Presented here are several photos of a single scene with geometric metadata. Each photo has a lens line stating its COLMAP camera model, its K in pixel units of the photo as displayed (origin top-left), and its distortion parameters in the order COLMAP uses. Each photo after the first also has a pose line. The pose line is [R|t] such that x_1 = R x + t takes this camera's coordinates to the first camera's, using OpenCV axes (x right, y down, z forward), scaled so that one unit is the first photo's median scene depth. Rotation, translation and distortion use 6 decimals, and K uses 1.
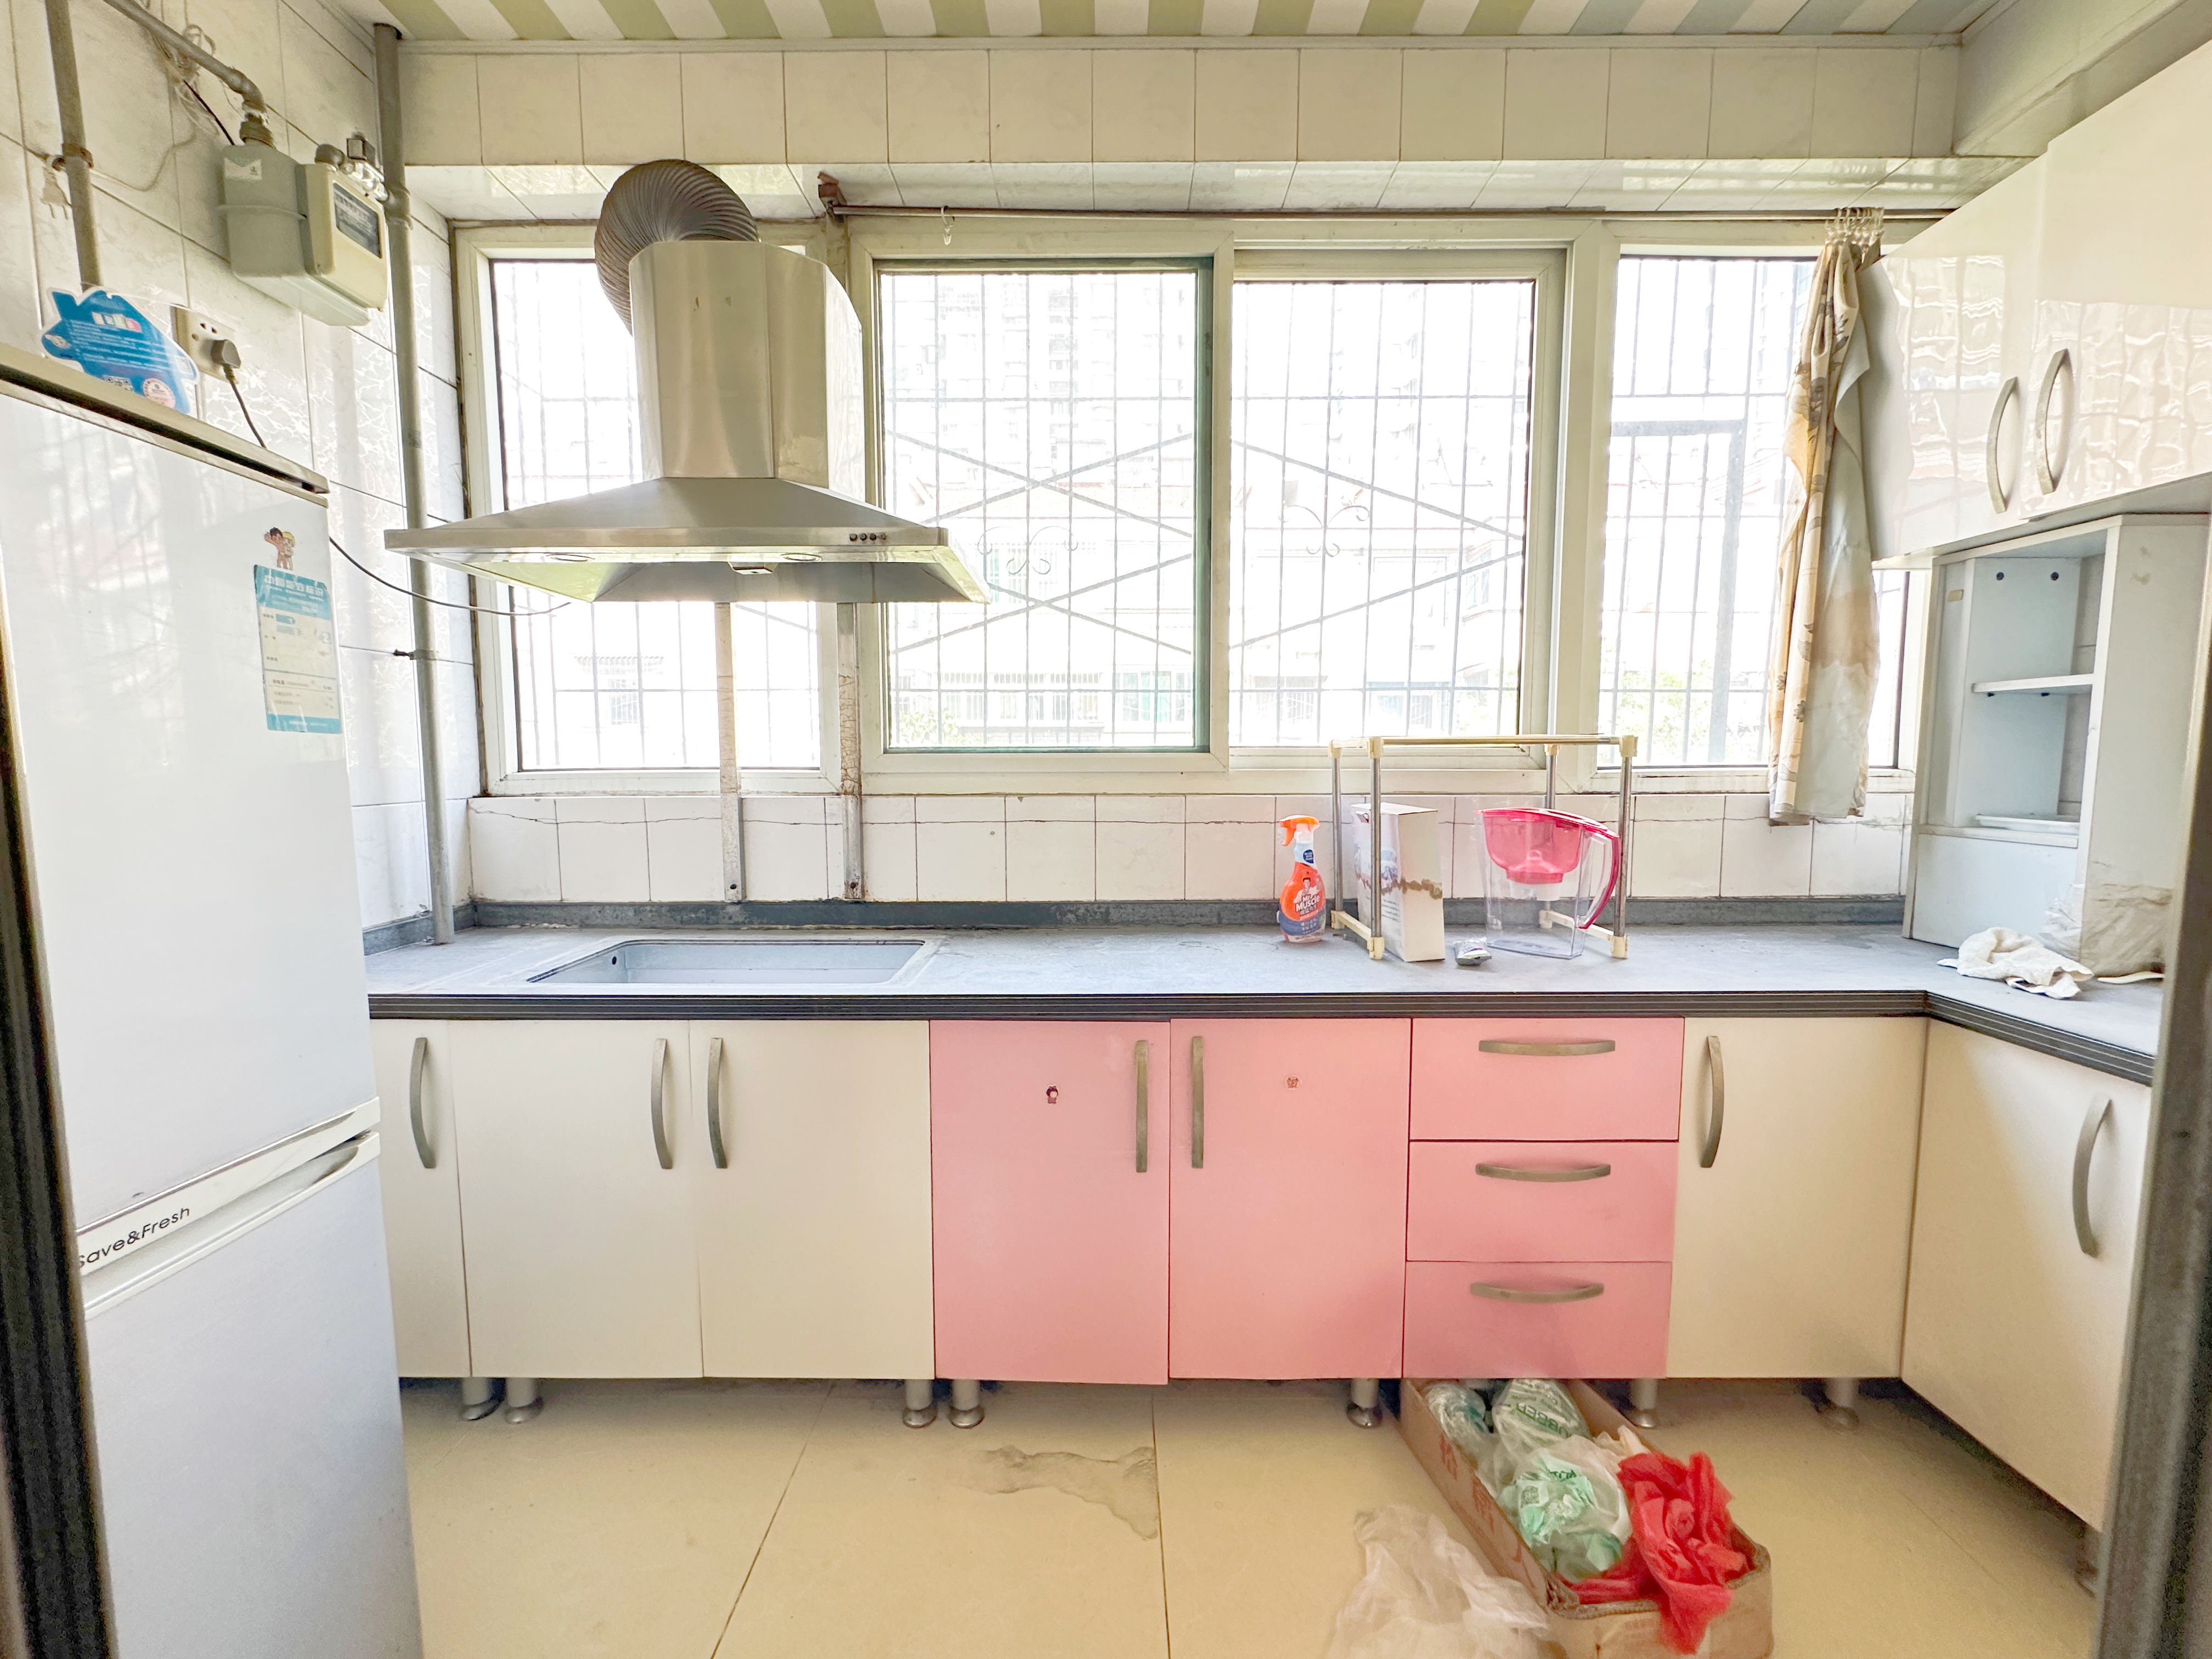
lens RADIAL K [[887.4, 0, 1106.6], [0, 887.4, 821.4], [0, 0, 1]] dist [0.004263, 0.000140]
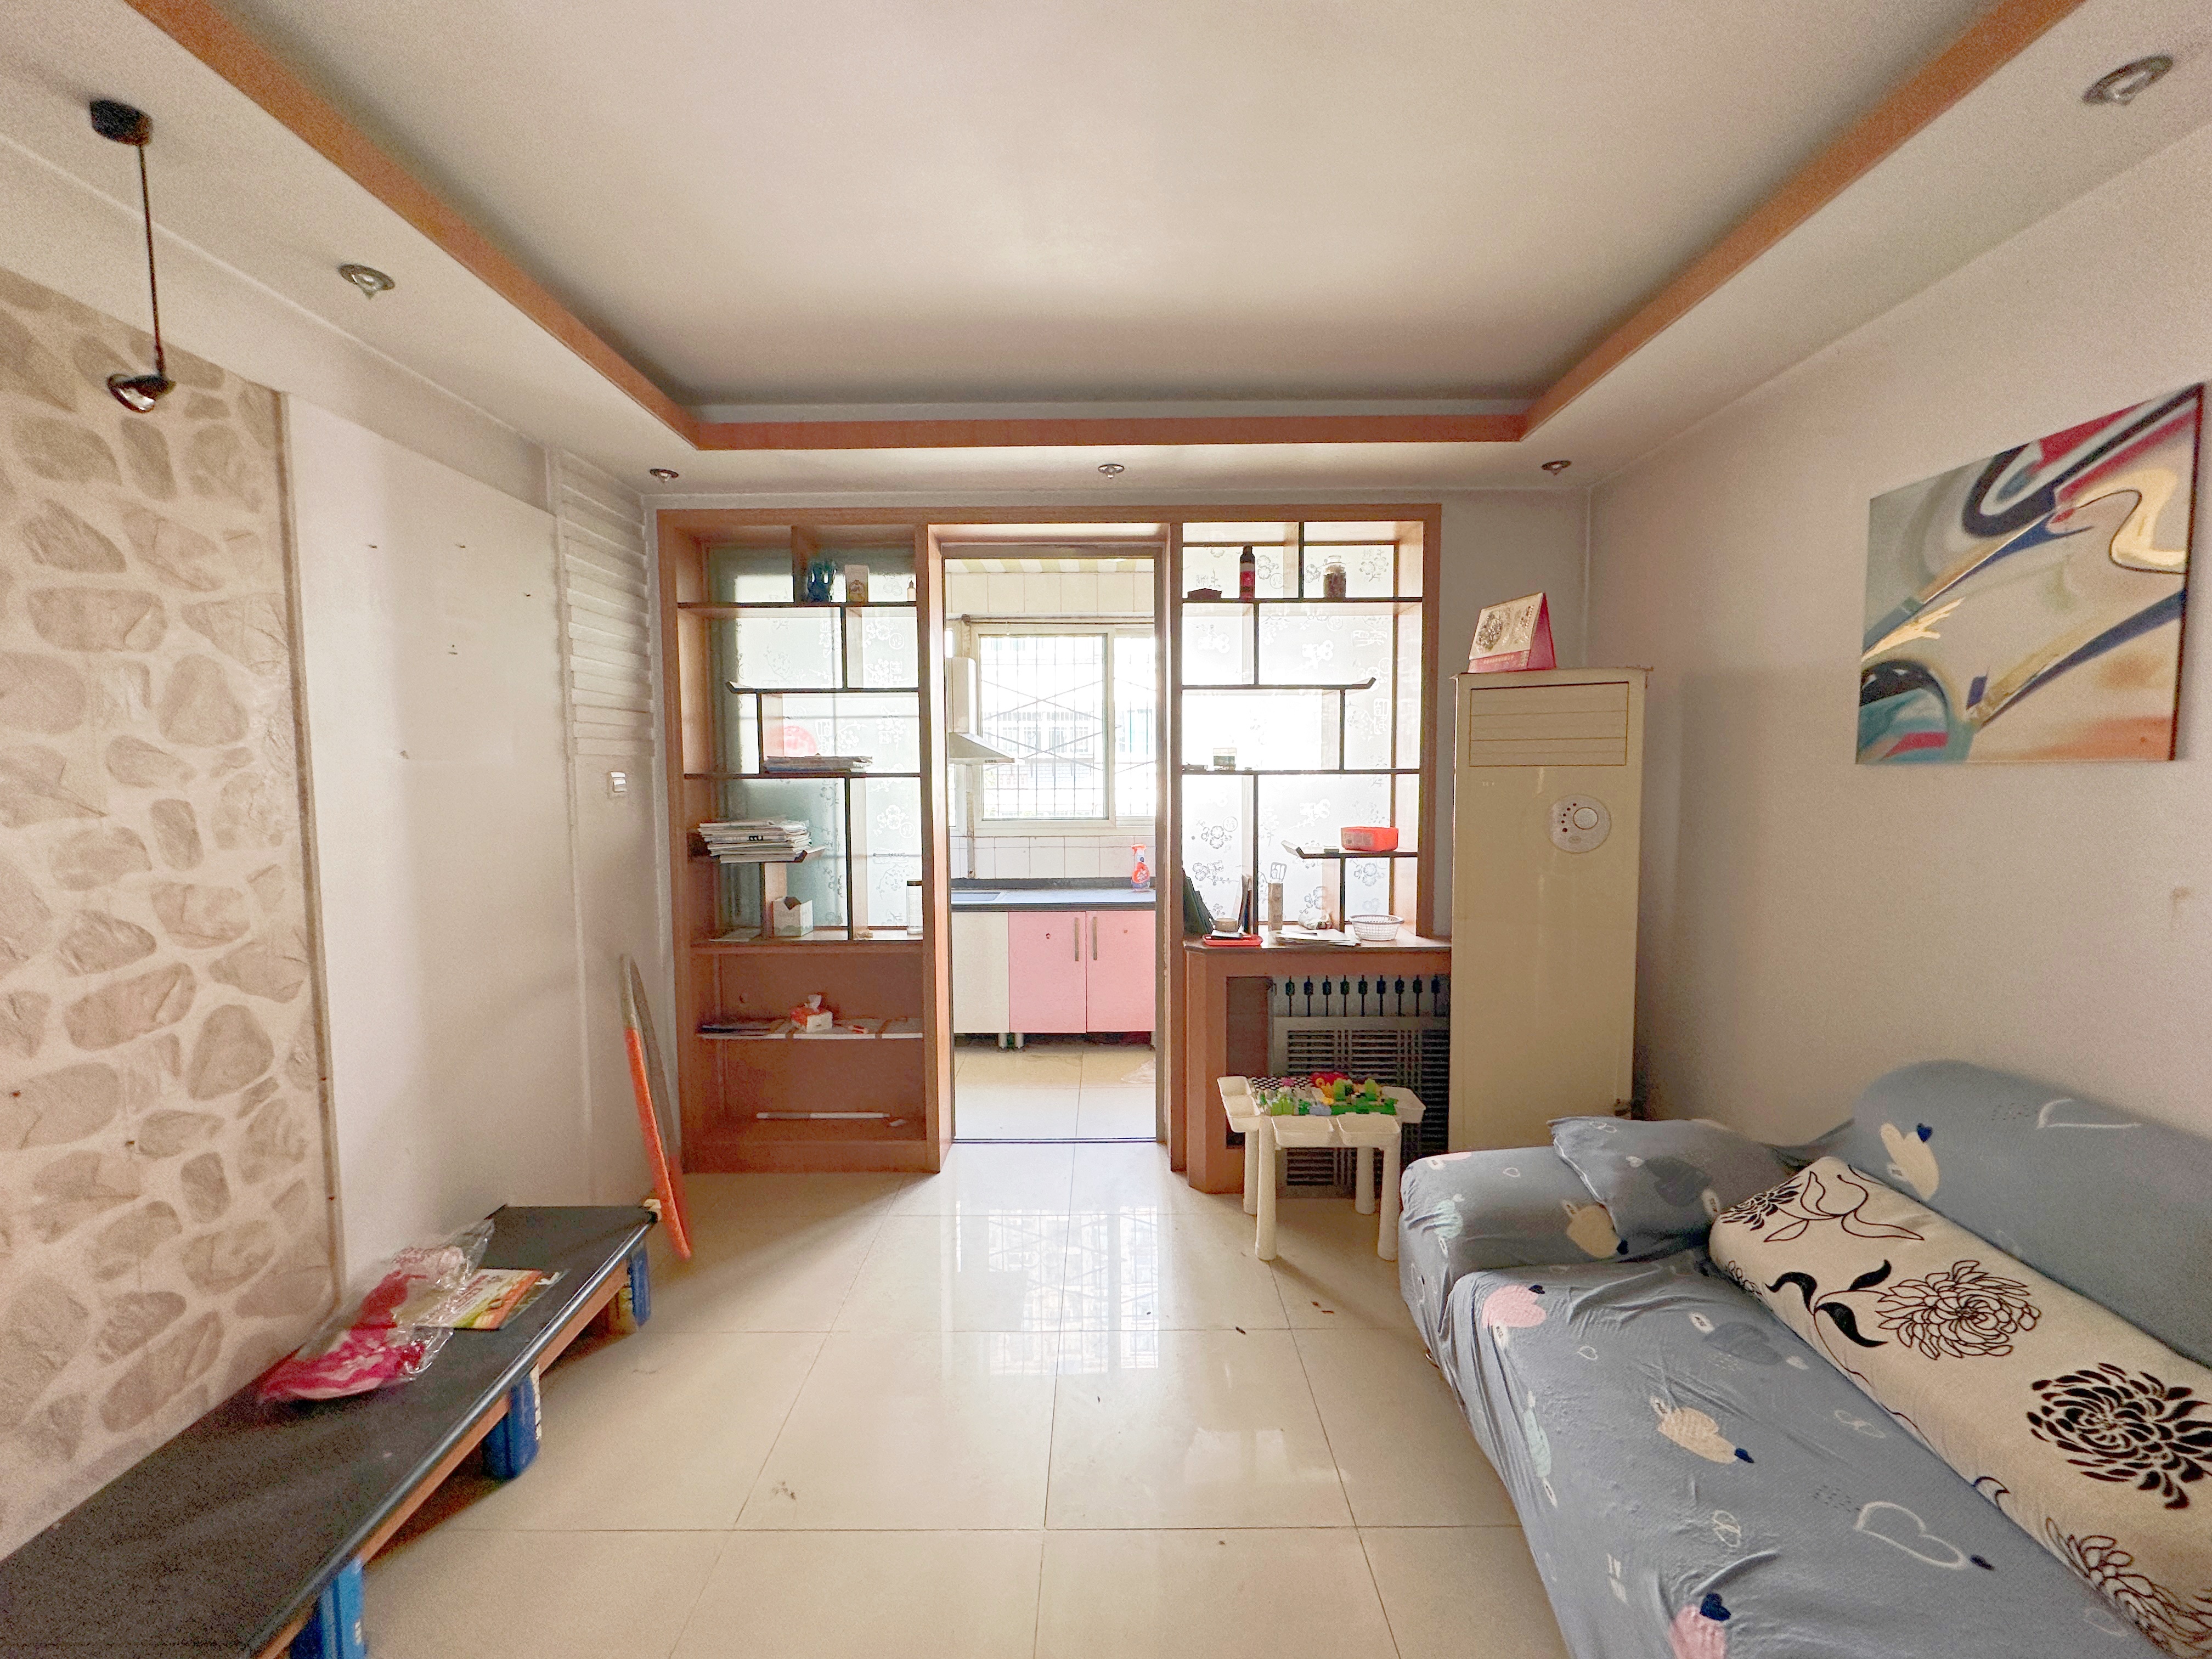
lens RADIAL K [[887.4, 0, 1102.0], [0, 887.4, 832.3], [0, 0, 1]] dist [0.004263, 0.000140]
pose [[0.999983, -0.005622, -0.001475, 0.123489], [0.005580, 0.999623, -0.026878, 0.031528], [0.001625, 0.026869, 0.999638, -1.936184]]
